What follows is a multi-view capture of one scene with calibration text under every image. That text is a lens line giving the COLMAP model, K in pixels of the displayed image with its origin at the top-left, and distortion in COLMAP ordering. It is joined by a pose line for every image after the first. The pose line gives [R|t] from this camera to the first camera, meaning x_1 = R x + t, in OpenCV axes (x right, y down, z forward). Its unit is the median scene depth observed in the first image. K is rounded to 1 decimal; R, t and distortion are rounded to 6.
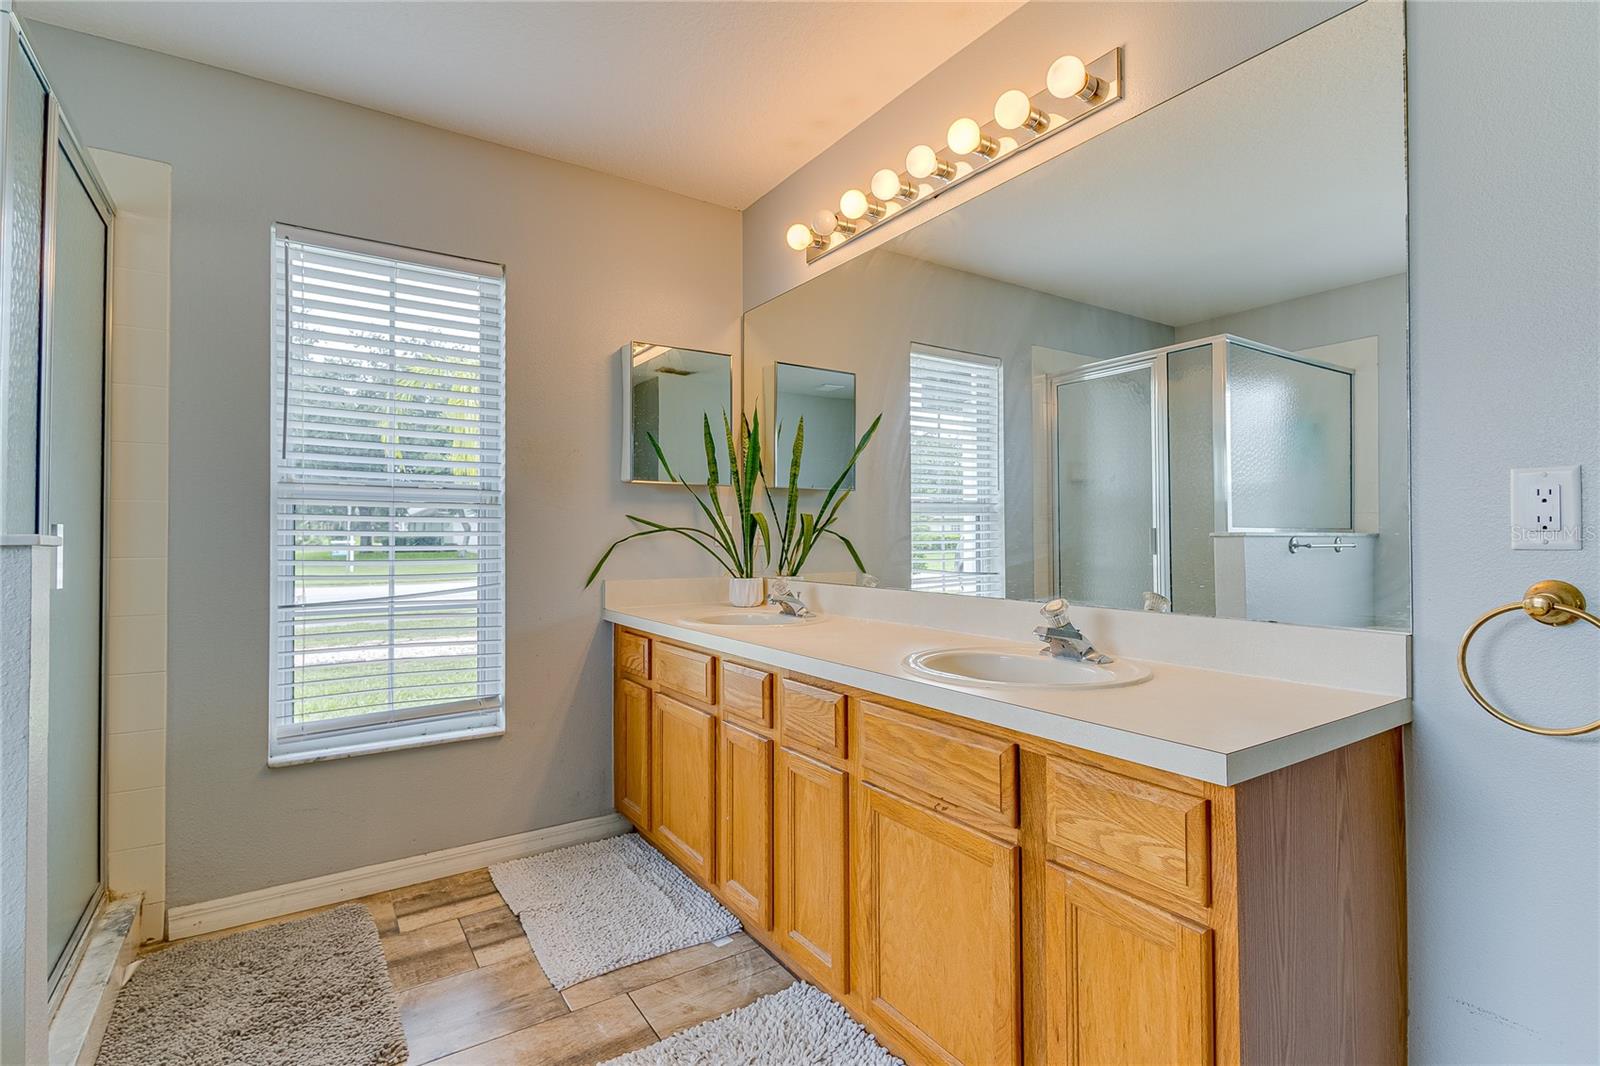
lens RADIAL K [[759.2, 0, 802.6], [0, 759.2, 532.7], [0, 0, 1]] dist [-0.000479, -0.000130]
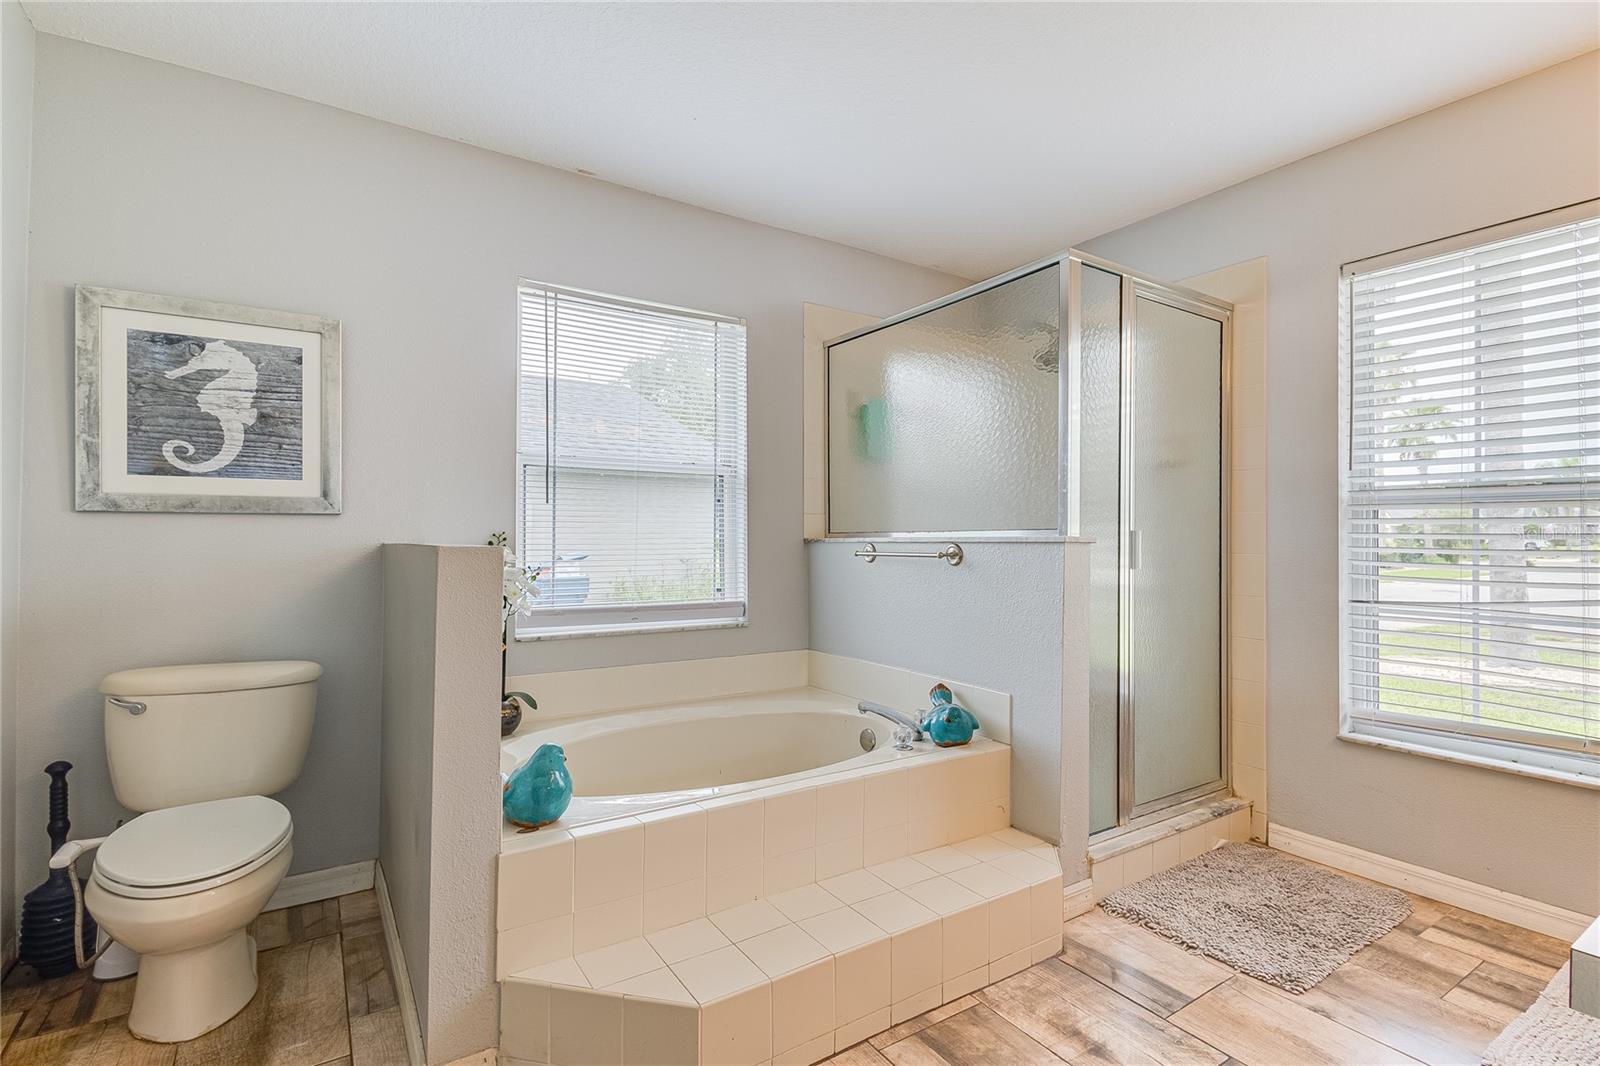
lens RADIAL K [[759.2, 0, 803.5], [0, 759.2, 535.8], [0, 0, 1]] dist [-0.000479, -0.000130]
pose [[-0.015846, -0.002929, -0.999870, 0.461970], [-0.000269, 0.999996, -0.002925, 0.004072], [0.999874, 0.000222, -0.015846, 0.200279]]
